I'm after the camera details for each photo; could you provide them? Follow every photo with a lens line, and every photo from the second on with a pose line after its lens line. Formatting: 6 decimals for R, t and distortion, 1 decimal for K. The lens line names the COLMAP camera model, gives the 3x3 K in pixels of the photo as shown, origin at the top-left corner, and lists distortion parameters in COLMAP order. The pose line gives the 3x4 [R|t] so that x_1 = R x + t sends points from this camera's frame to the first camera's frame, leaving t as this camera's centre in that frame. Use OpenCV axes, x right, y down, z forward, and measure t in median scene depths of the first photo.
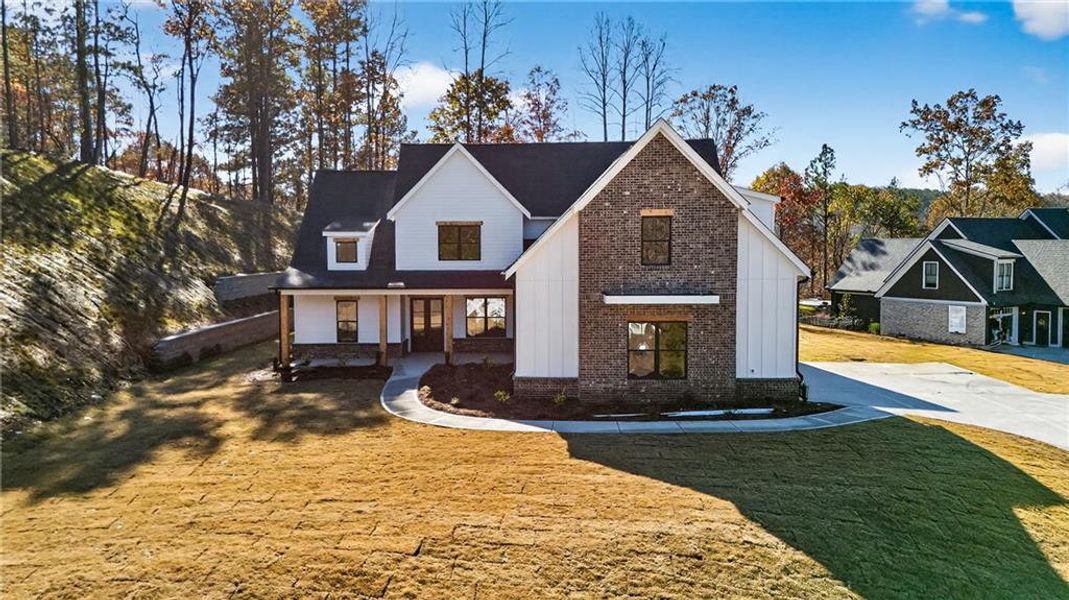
lens RADIAL K [[808.7, 0, 526.3], [0, 808.7, 294.7], [0, 0, 1]] dist [0.066977, -0.004781]
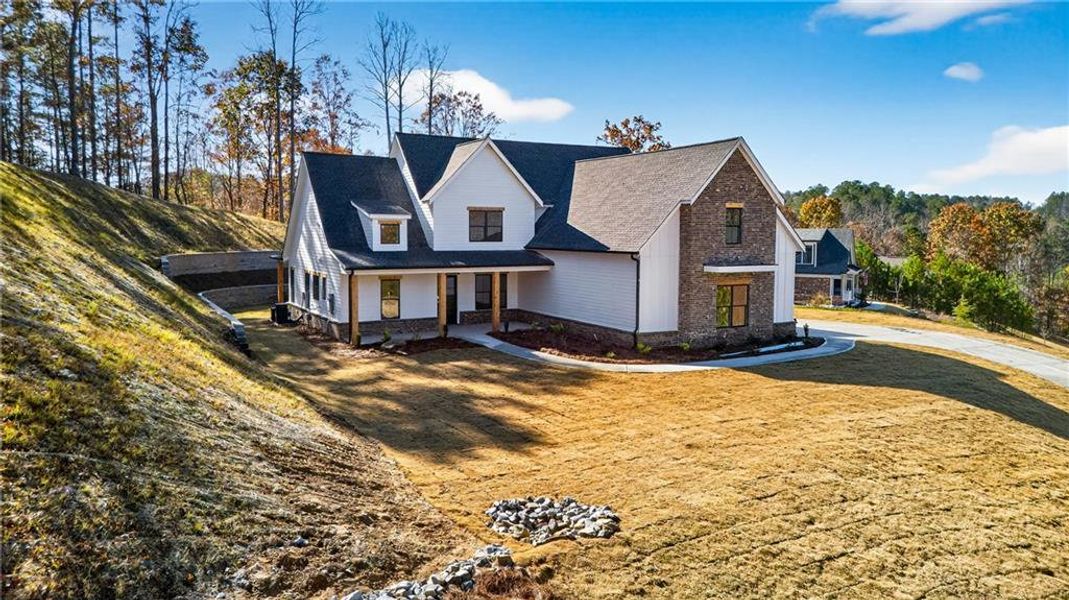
lens RADIAL K [[768.9, 0, 543.9], [0, 768.9, 261.5], [0, 0, 1]] dist [0.049049, 0.002220]
pose [[0.857745, -0.014627, 0.513867, -0.559555], [0.025426, 0.999579, -0.013988, 0.002499], [-0.513446, 0.025063, 0.857756, 0.030313]]
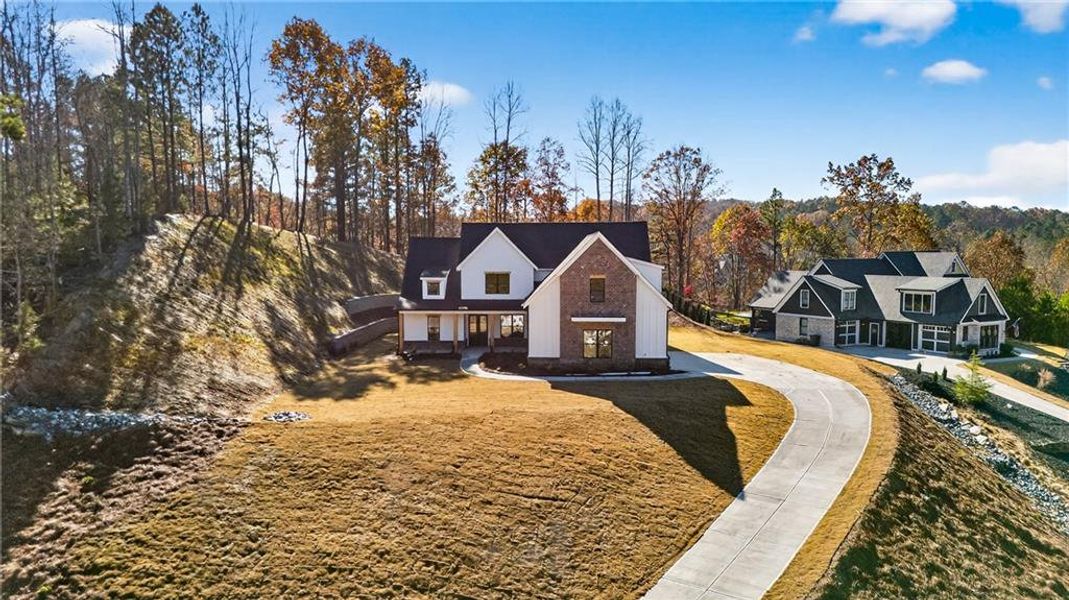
lens RADIAL K [[808.7, 0, 535.4], [0, 808.7, 289.3], [0, 0, 1]] dist [0.066977, -0.004781]
pose [[0.999942, 0.004910, -0.009543, 0.016775], [-0.005008, 0.999934, -0.010331, -0.034311], [0.009491, 0.010379, 0.999901, -0.750276]]
